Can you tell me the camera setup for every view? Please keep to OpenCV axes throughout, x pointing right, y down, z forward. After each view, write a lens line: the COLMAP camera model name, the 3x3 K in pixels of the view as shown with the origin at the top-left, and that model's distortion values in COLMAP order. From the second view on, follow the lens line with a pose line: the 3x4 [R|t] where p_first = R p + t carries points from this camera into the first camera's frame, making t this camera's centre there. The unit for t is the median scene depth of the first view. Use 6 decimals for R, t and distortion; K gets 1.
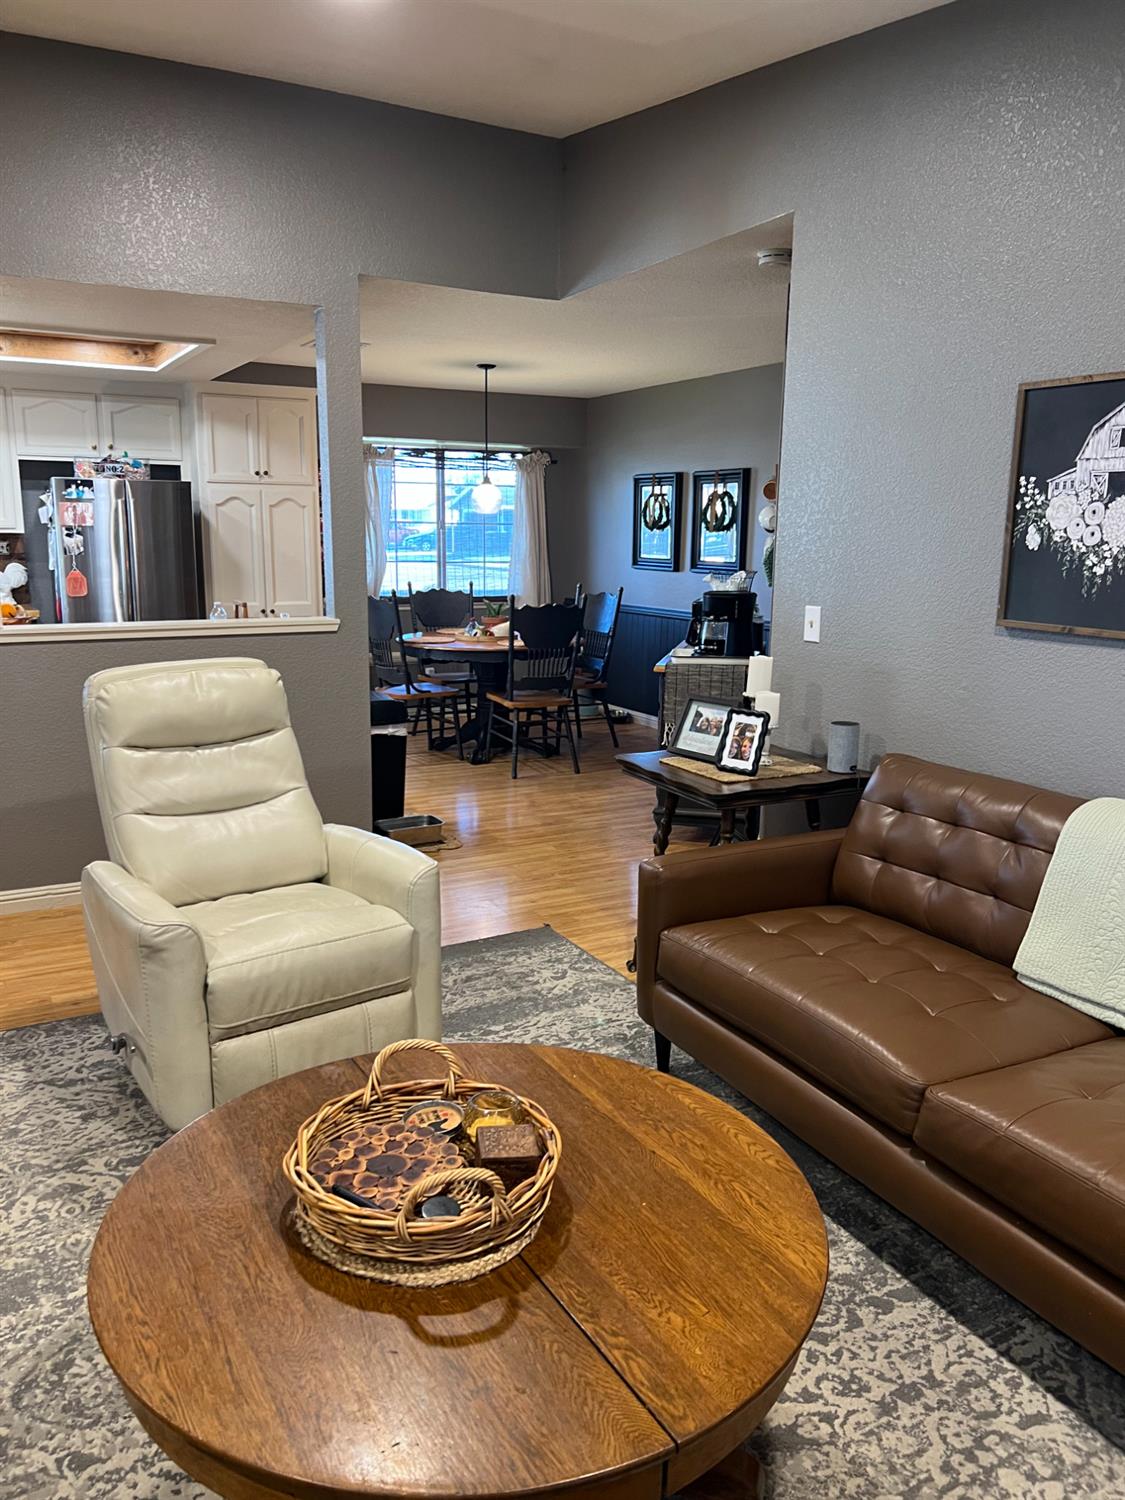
lens RADIAL K [[1125.0, 0, 562.2], [0, 1125.0, 758.3], [0, 0, 1]] dist [0.049335, -0.054587]
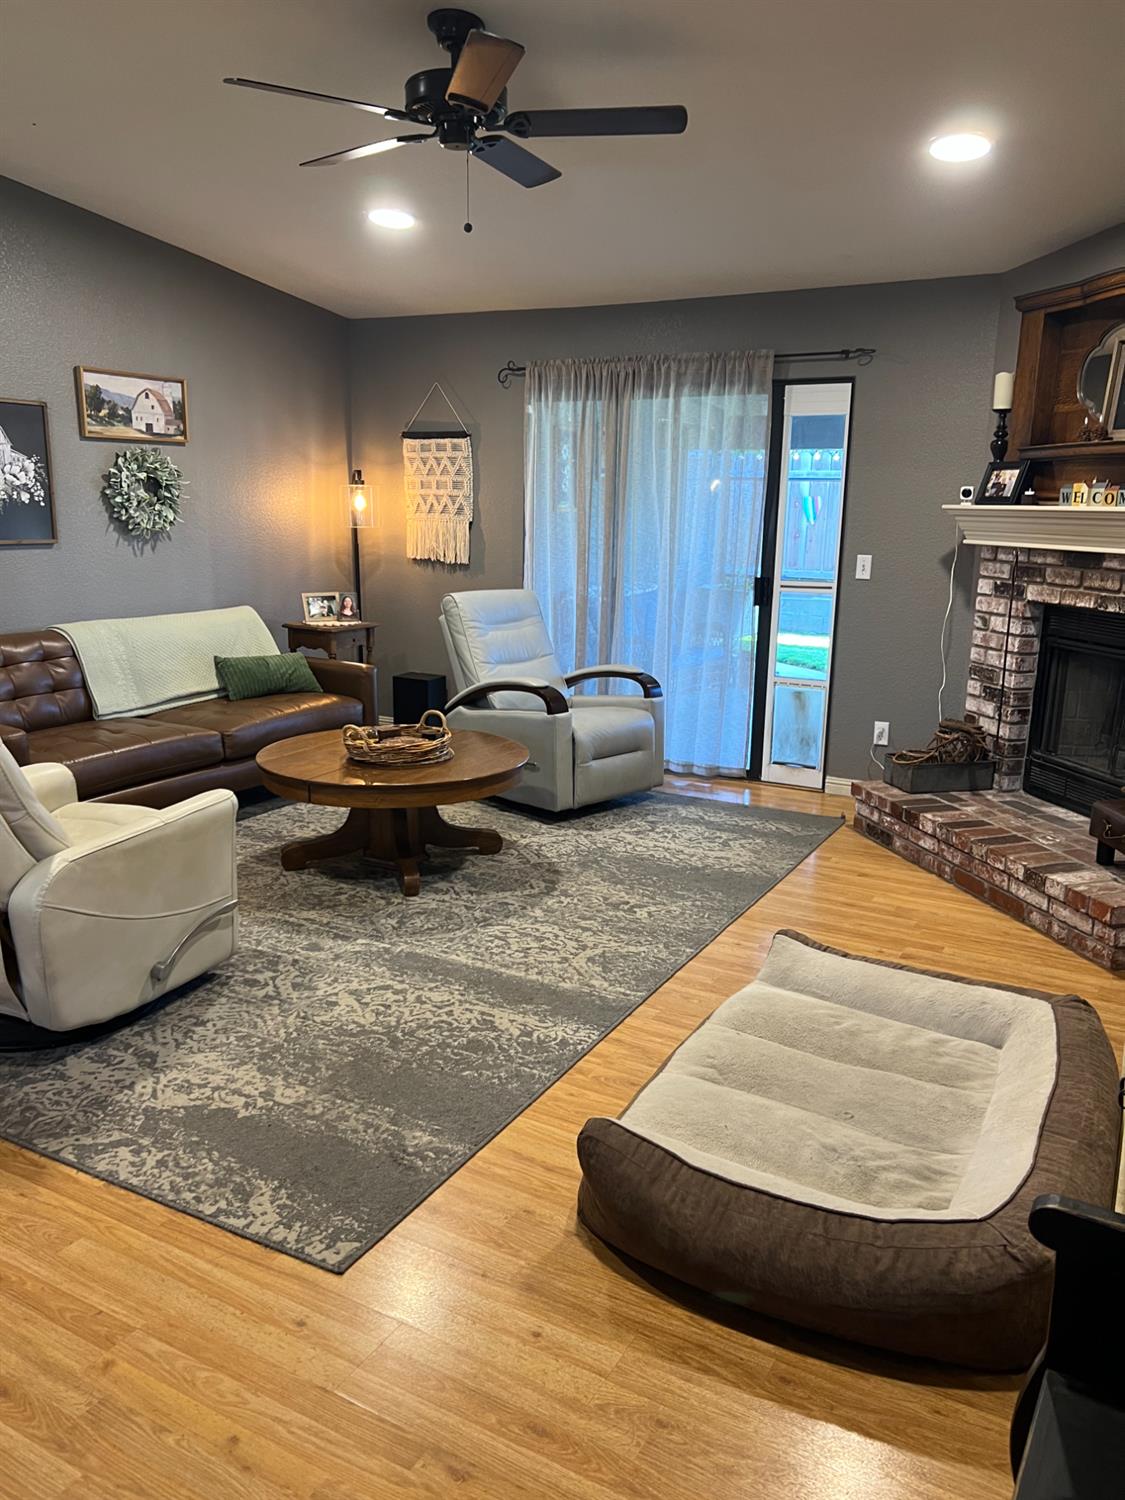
lens RADIAL K [[1125.0, 0, 560.5], [0, 1125.0, 760.2], [0, 0, 1]] dist [0.049335, -0.054587]
pose [[-0.539020, -0.198243, 0.818632, -1.266926], [0.154357, 0.932200, 0.327380, -0.198742], [-0.828029, 0.302826, -0.471874, 1.002844]]
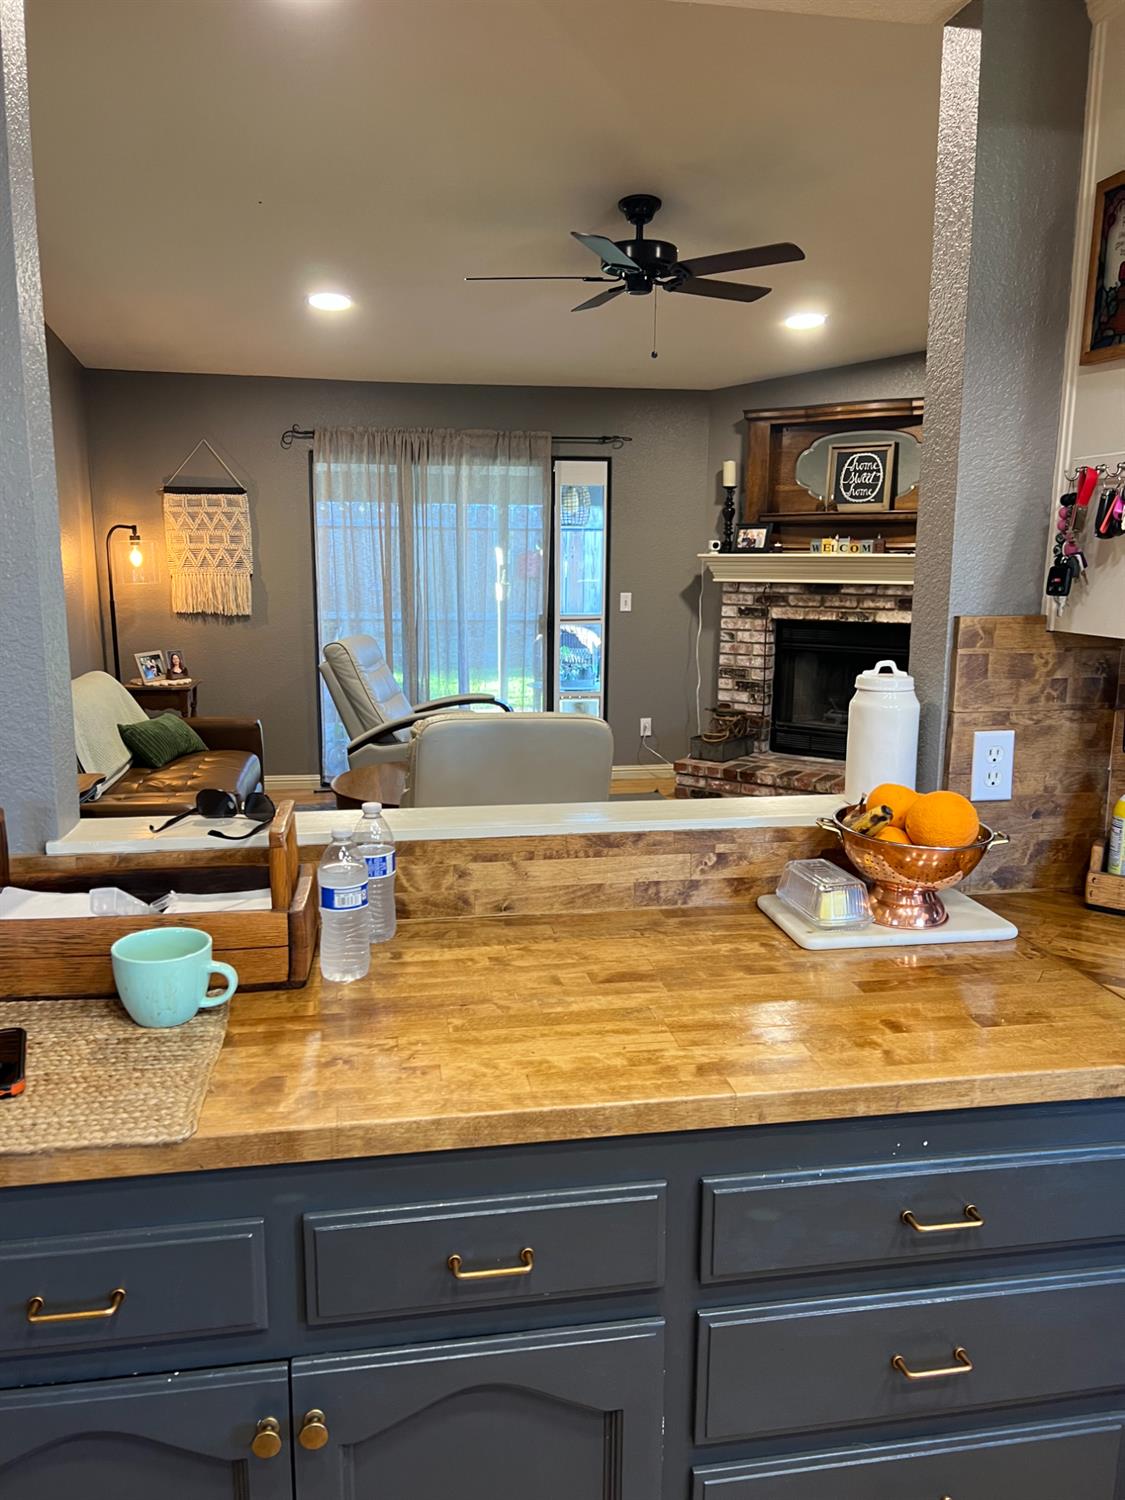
lens RADIAL K [[1125.0, 0, 536.7], [0, 1125.0, 768.9], [0, 0, 1]] dist [0.049335, -0.054587]
pose [[-0.947542, -0.064786, 0.312996, -0.640731], [0.061009, 0.924581, 0.376069, -0.373157], [-0.313754, 0.375437, -0.872127, 1.805555]]
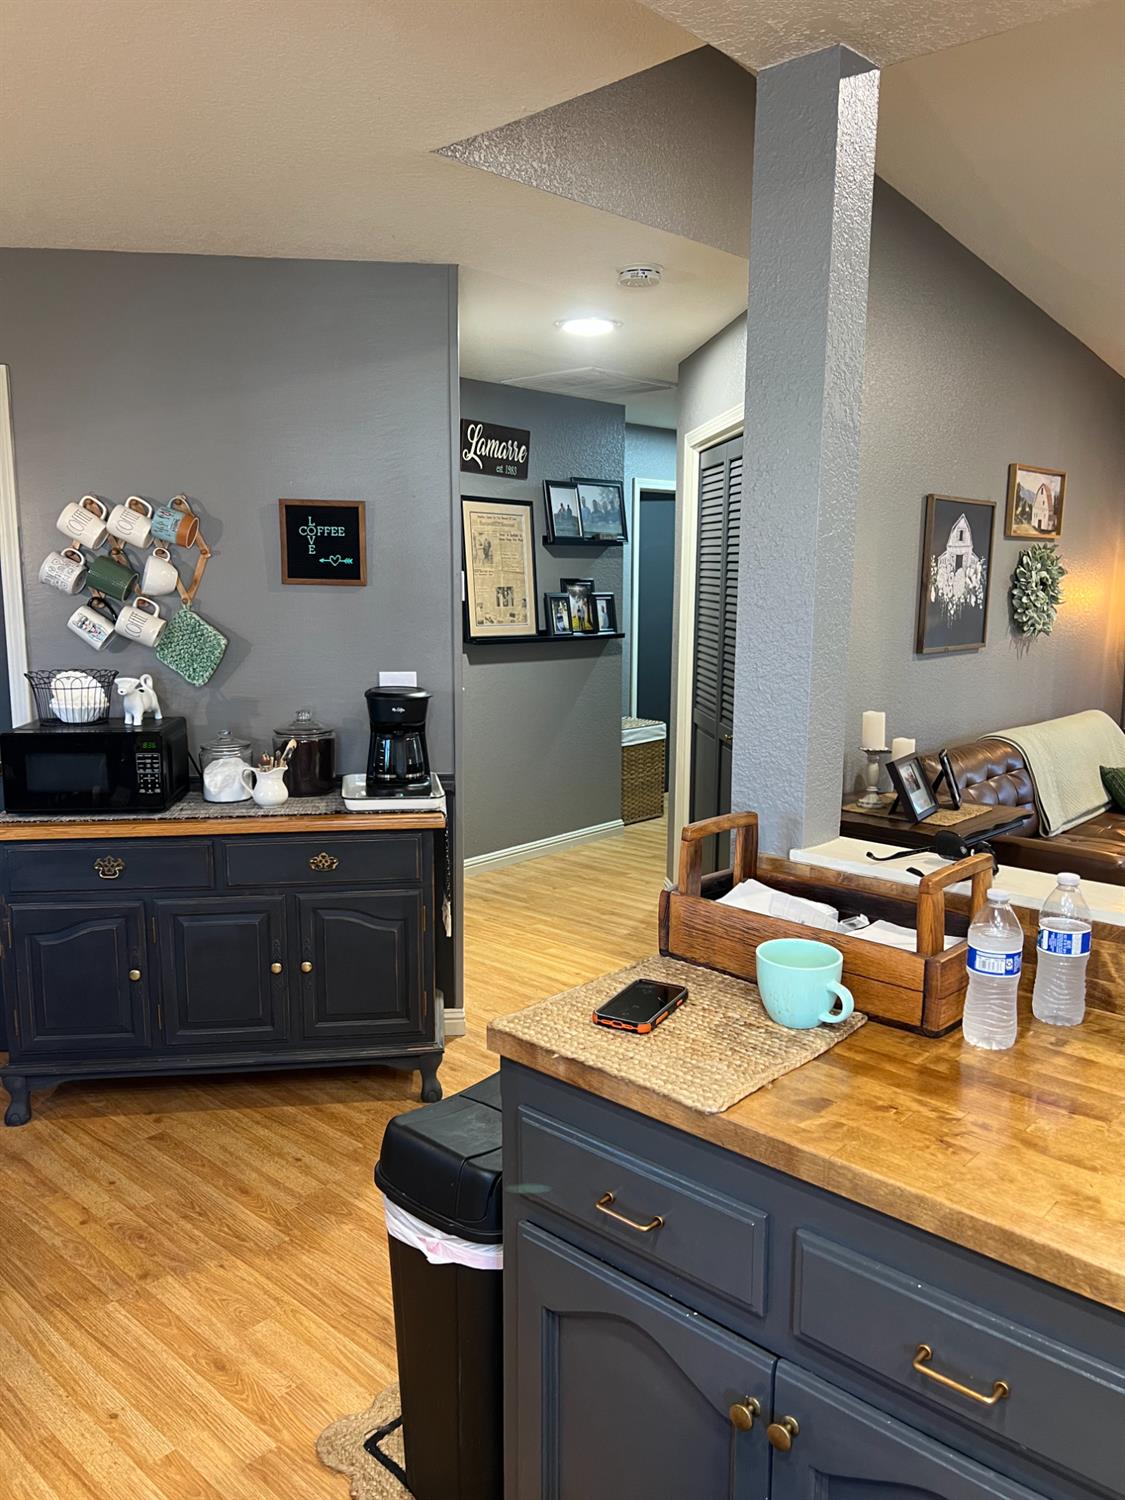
lens RADIAL K [[1125.0, 0, 586.6], [0, 1125.0, 763.0], [0, 0, 1]] dist [0.049335, -0.054587]
pose [[-0.352738, -0.158906, 0.922131, -0.770480], [0.178988, 0.955820, 0.233179, -0.364003], [-0.918444, 0.247301, -0.308712, 1.712759]]
